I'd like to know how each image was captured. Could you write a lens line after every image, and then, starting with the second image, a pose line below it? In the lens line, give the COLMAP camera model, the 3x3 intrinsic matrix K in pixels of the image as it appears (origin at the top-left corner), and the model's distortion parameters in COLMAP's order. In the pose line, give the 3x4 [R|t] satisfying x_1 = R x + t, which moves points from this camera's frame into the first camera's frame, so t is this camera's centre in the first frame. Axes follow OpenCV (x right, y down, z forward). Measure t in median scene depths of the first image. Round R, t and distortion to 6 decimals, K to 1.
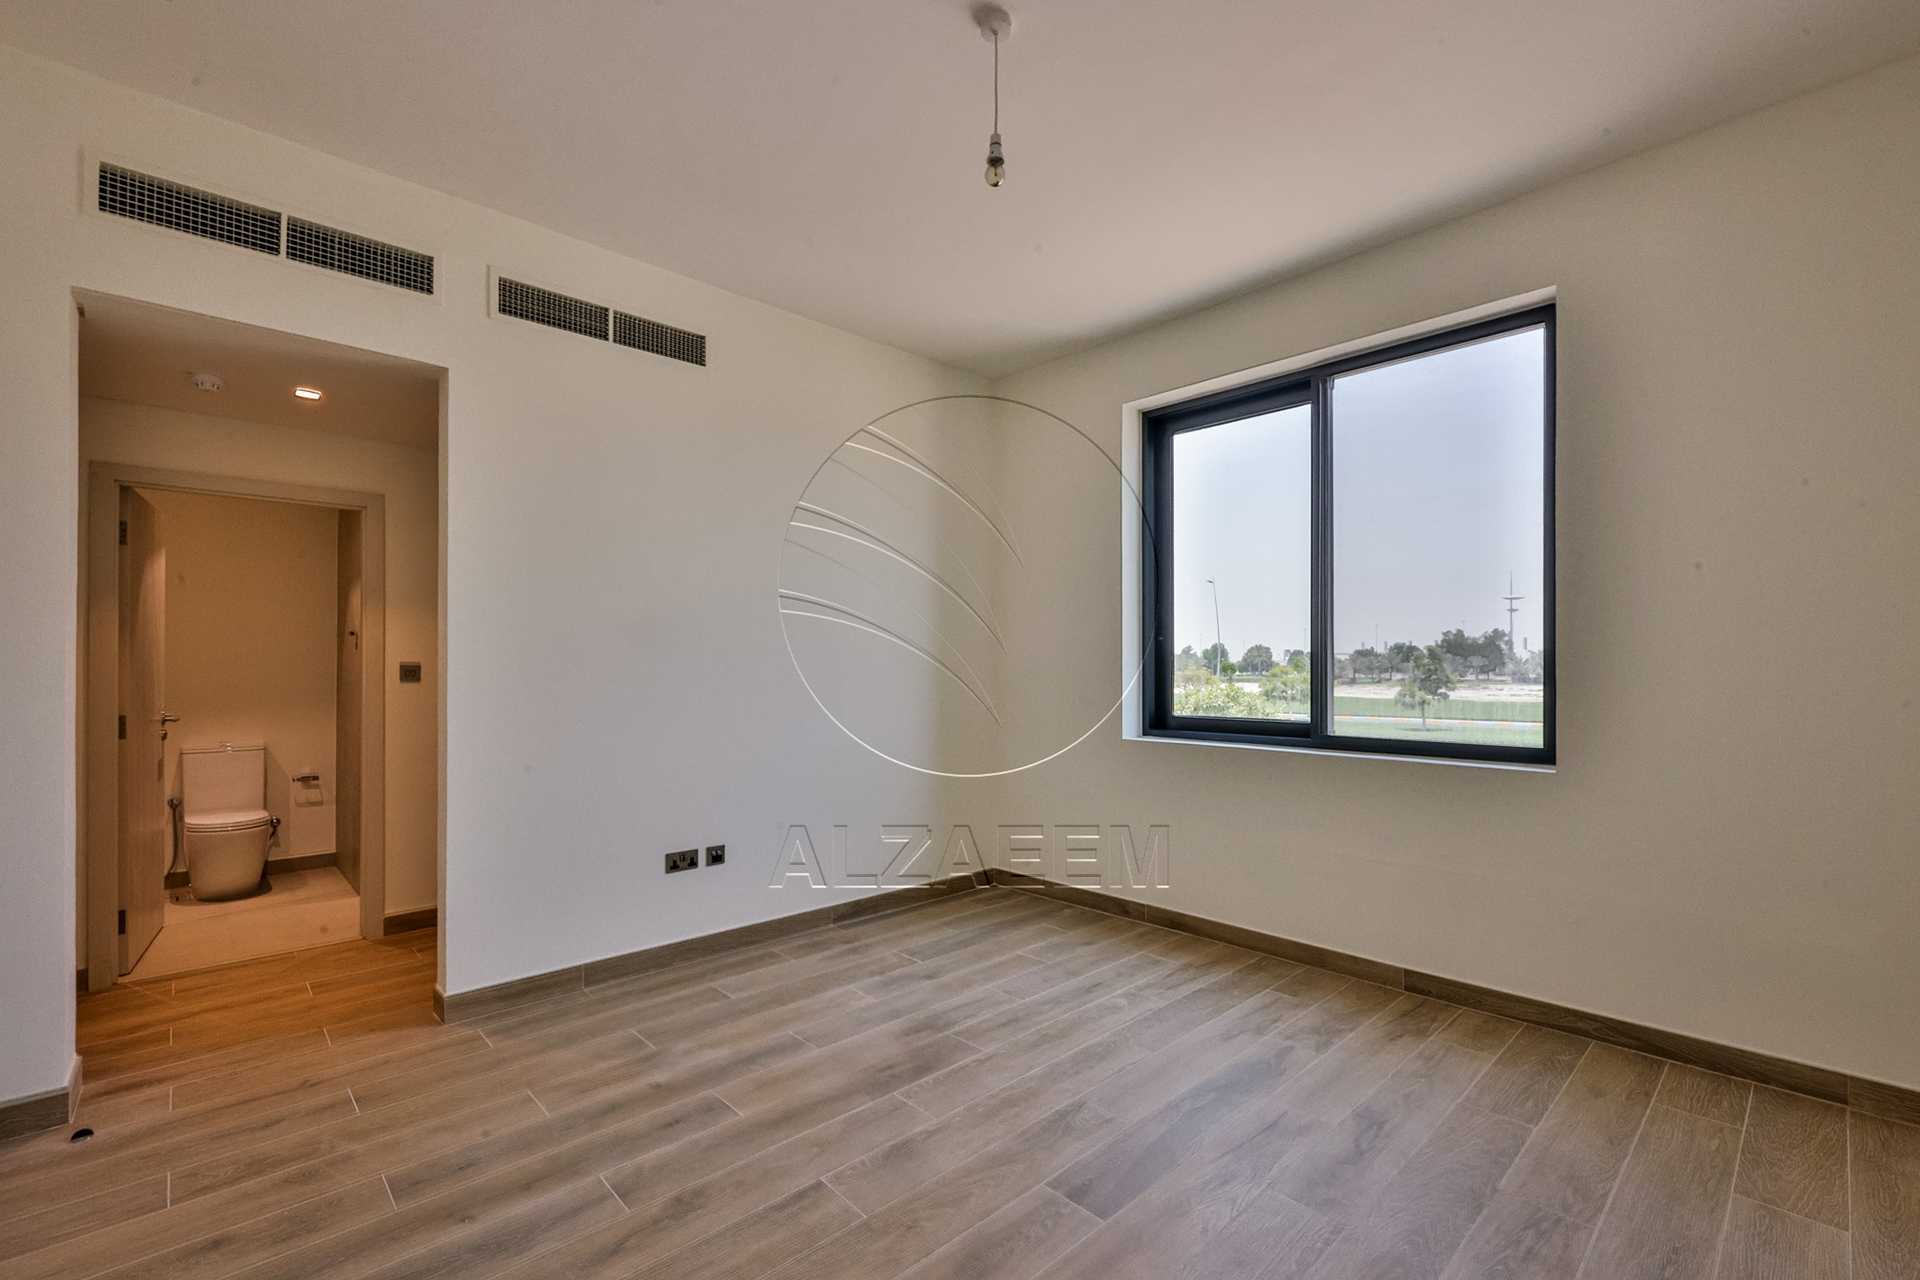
lens RADIAL K [[820.5, 0, 955.0], [0, 820.5, 664.5], [0, 0, 1]] dist [0.001265, -0.000677]
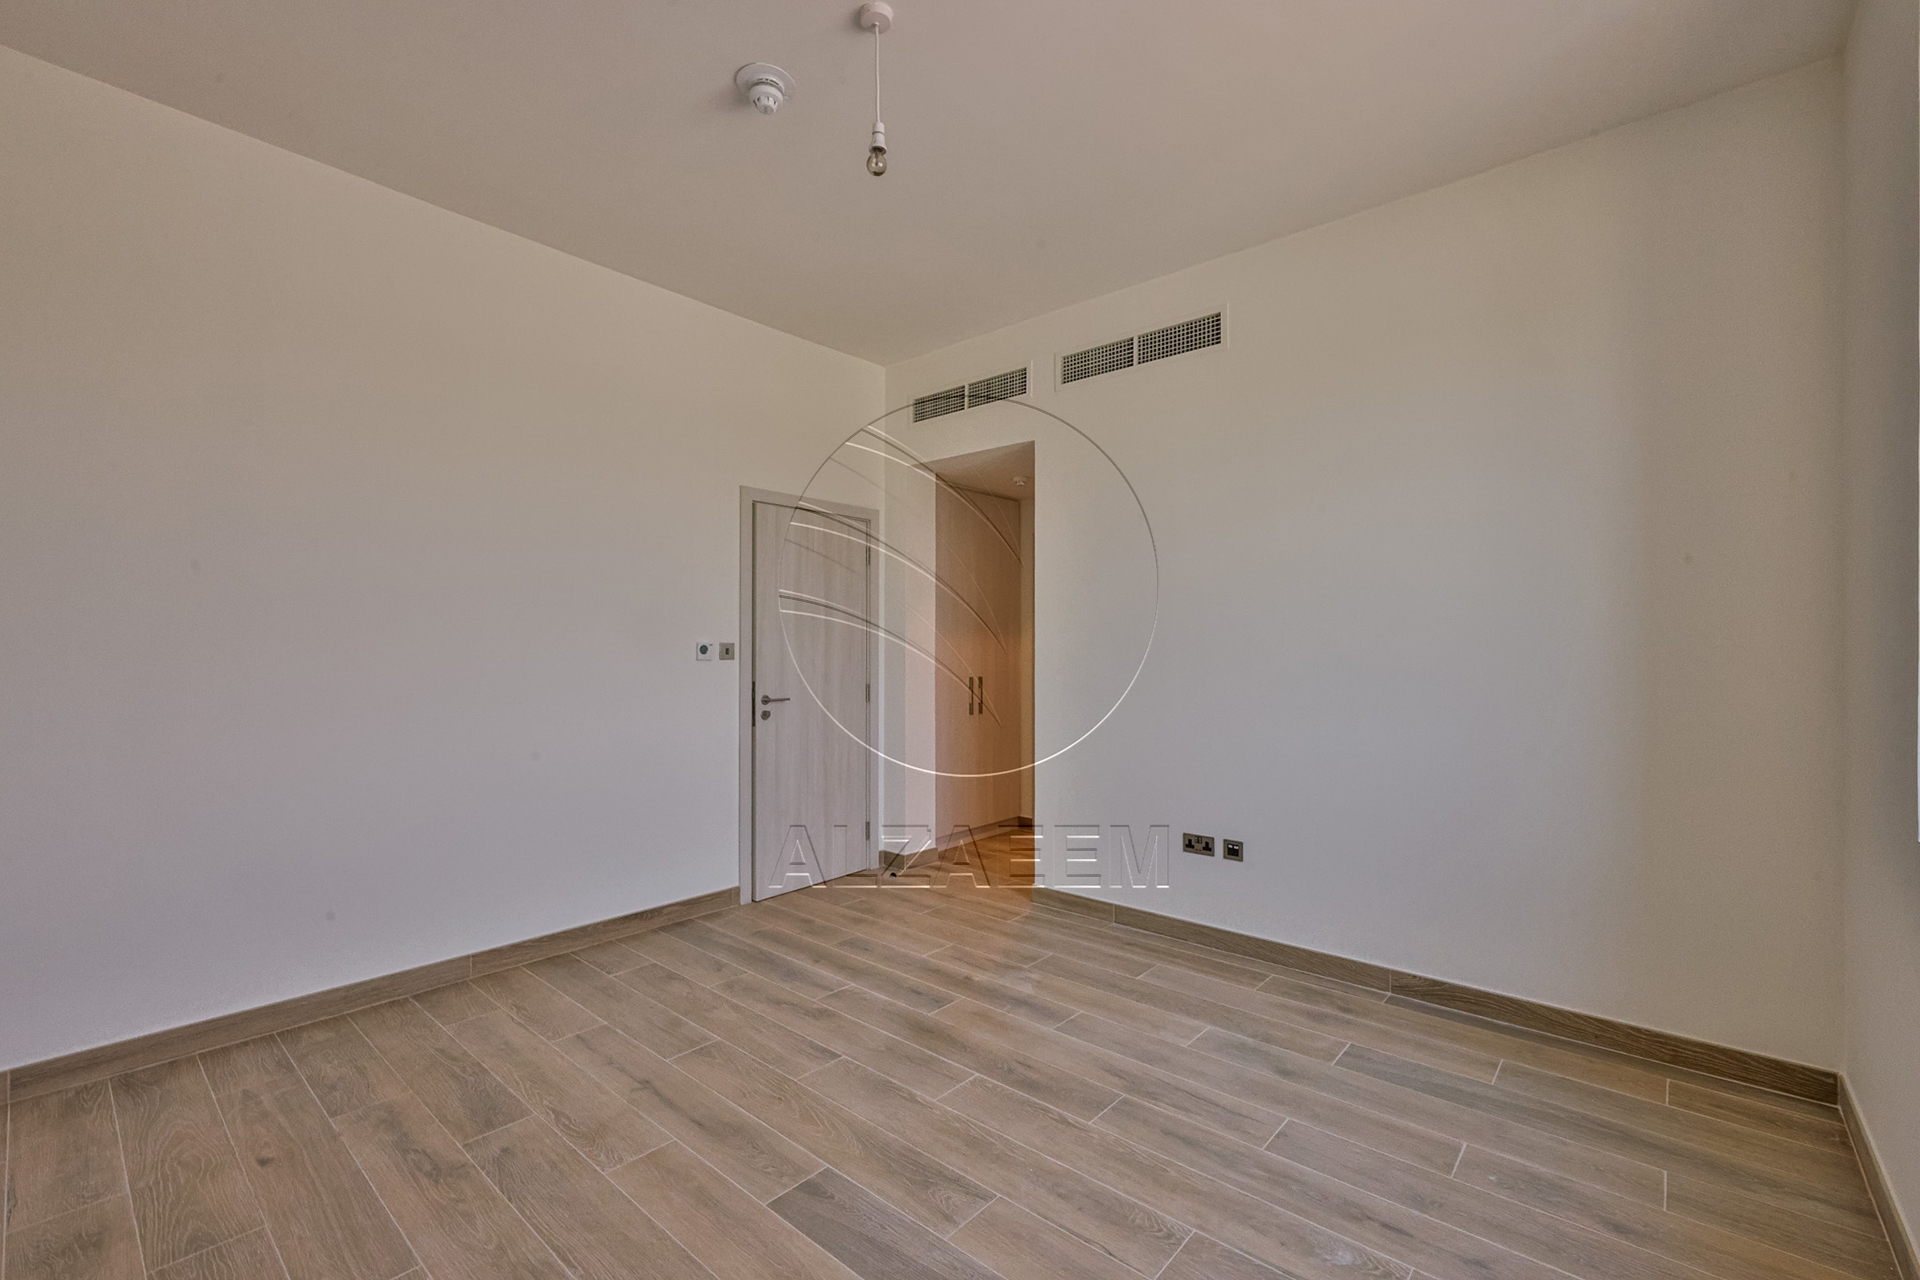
lens RADIAL K [[829.6, 0, 969.1], [0, 829.6, 647.0], [0, 0, 1]] dist [-0.001511, -0.000229]
pose [[0.098260, -0.001118, -0.995160, 0.822225], [0.002862, 0.999996, -0.000841, -0.003998], [0.995157, -0.002765, 0.098263, 0.772986]]
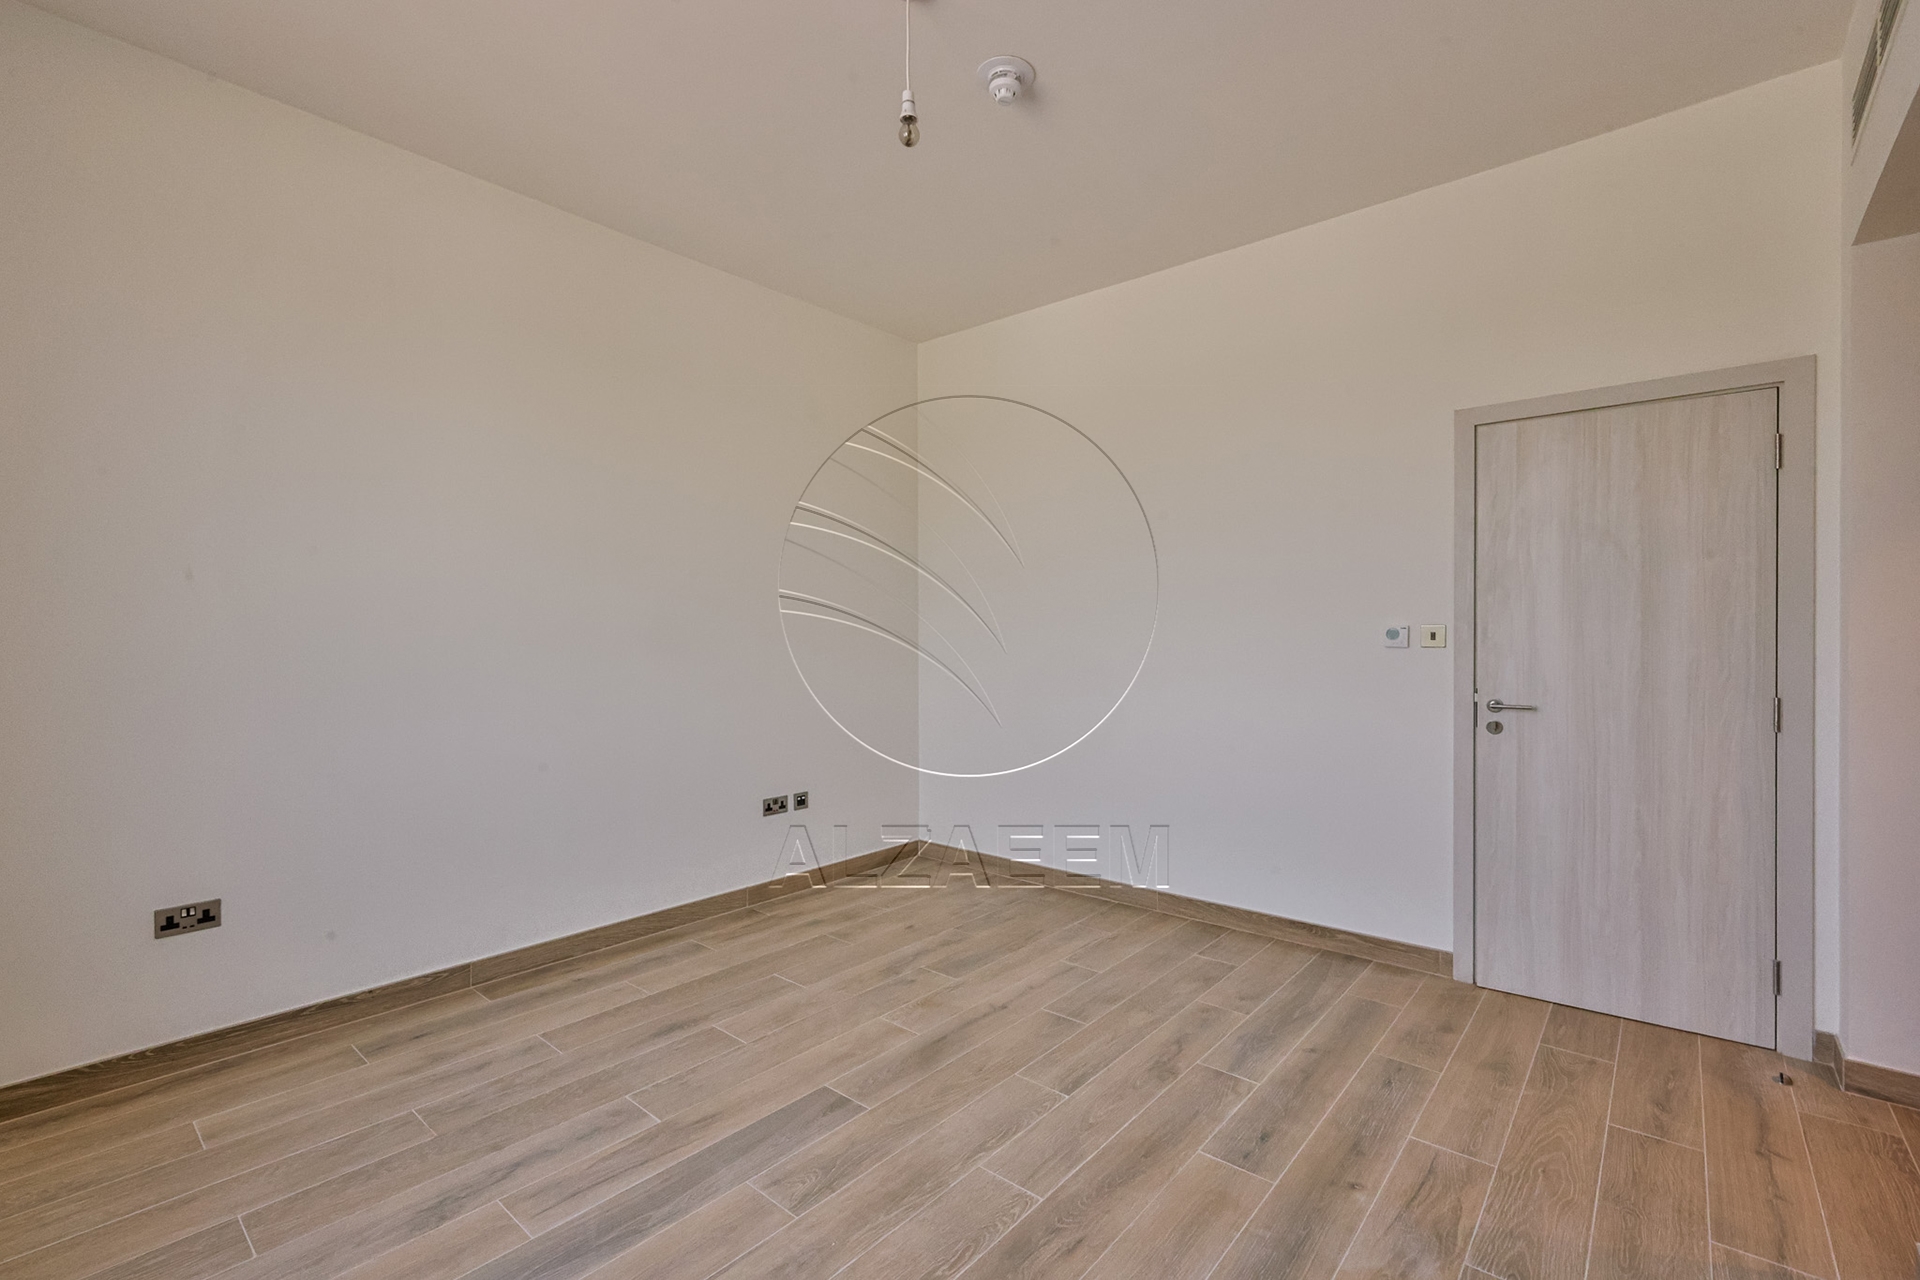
lens RADIAL K [[829.6, 0, 969.1], [0, 829.6, 647.0], [0, 0, 1]] dist [-0.001511, -0.000229]
pose [[-0.994693, 0.005947, -0.102713, 0.060782], [0.005218, 0.999959, 0.007373, 0.003916], [0.102752, 0.006797, -0.994684, 1.523347]]
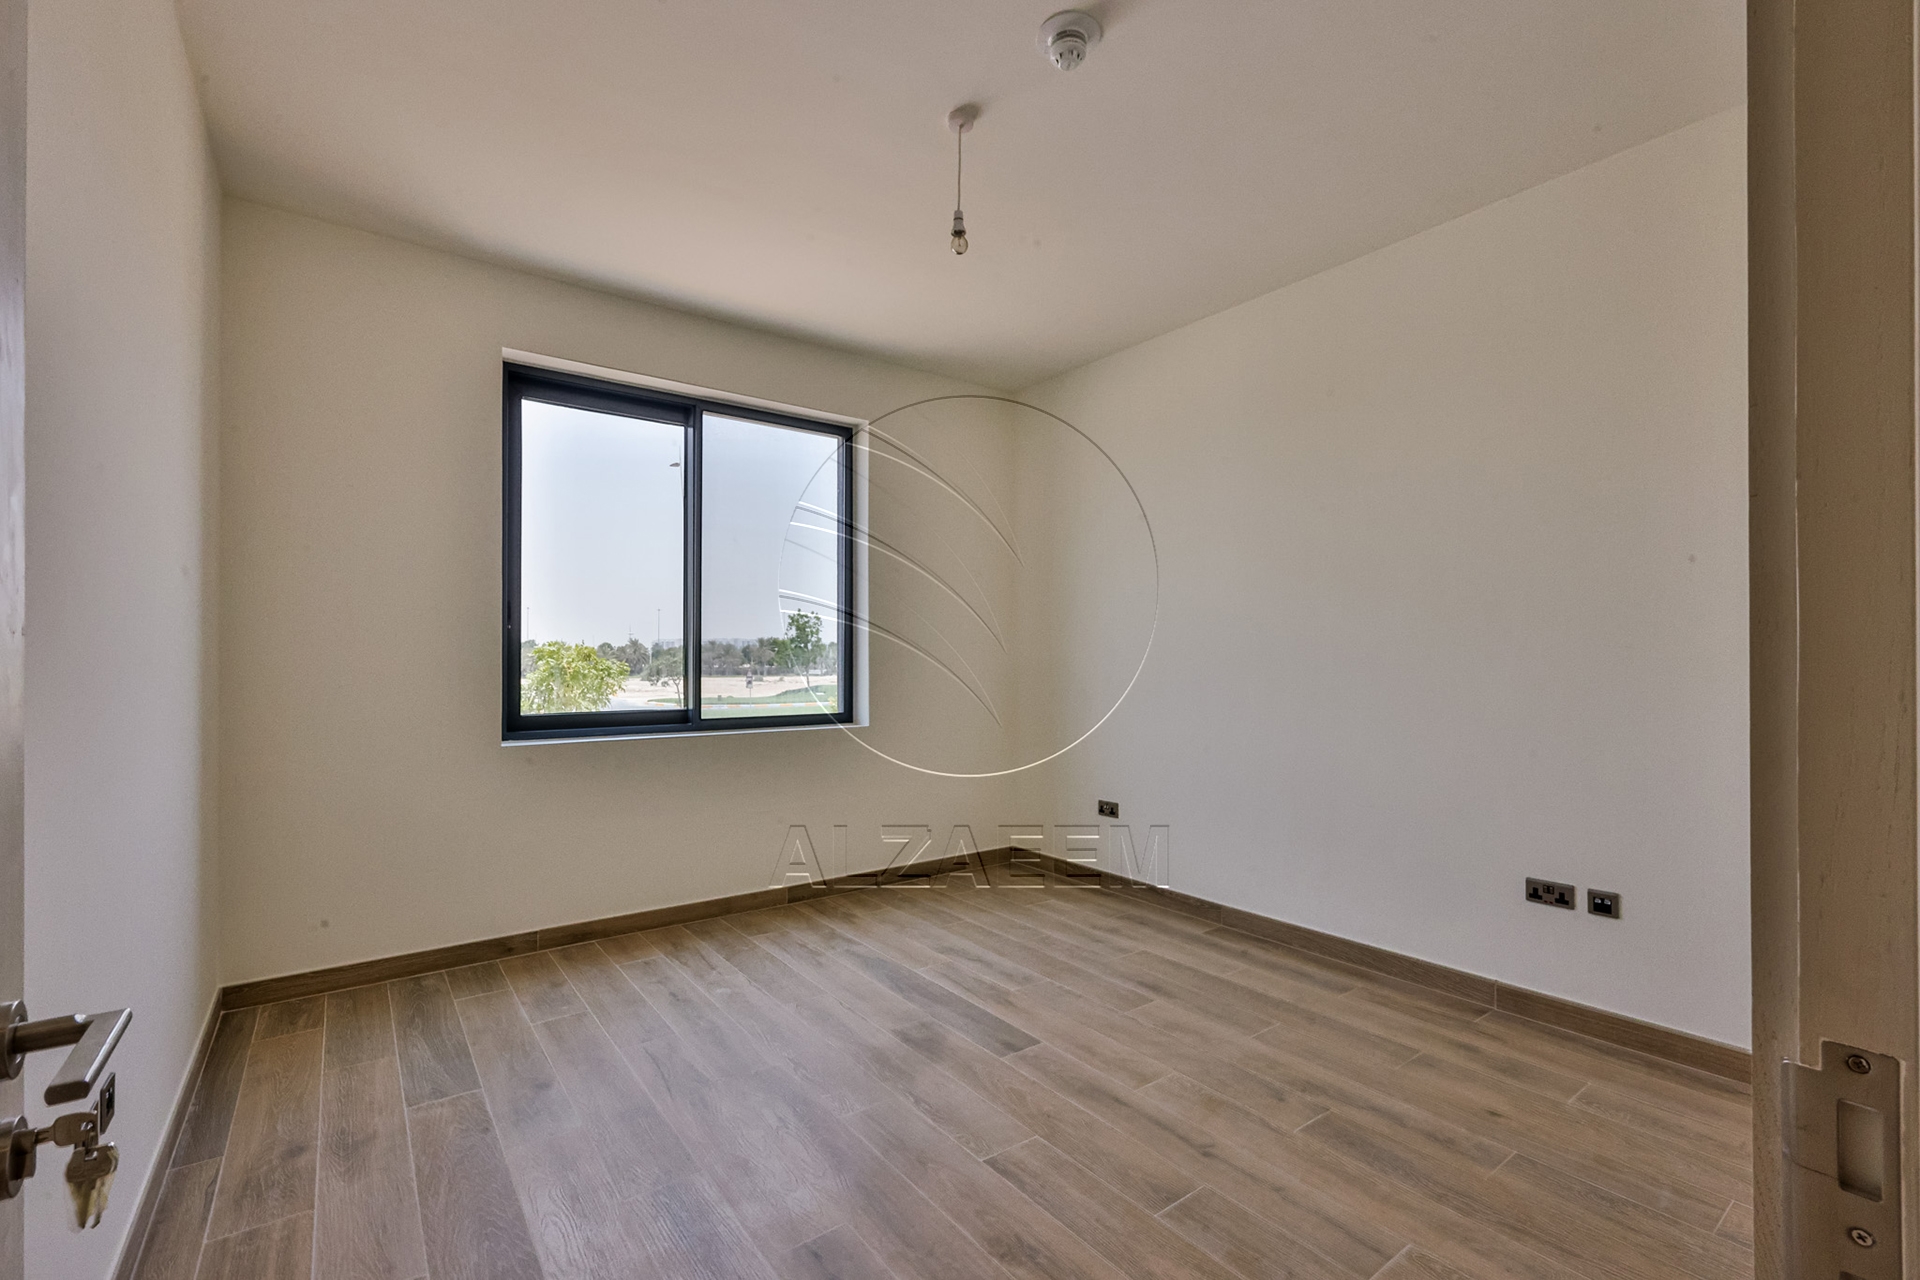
lens RADIAL K [[814.7, 0, 965.8], [0, 814.7, 655.3], [0, 0, 1]] dist [-0.001753, -0.000038]
pose [[0.112341, 0.006315, 0.993650, -0.854084], [-0.004990, 0.999971, -0.005790, 0.000683], [-0.993657, -0.004308, 0.112369, 0.655914]]
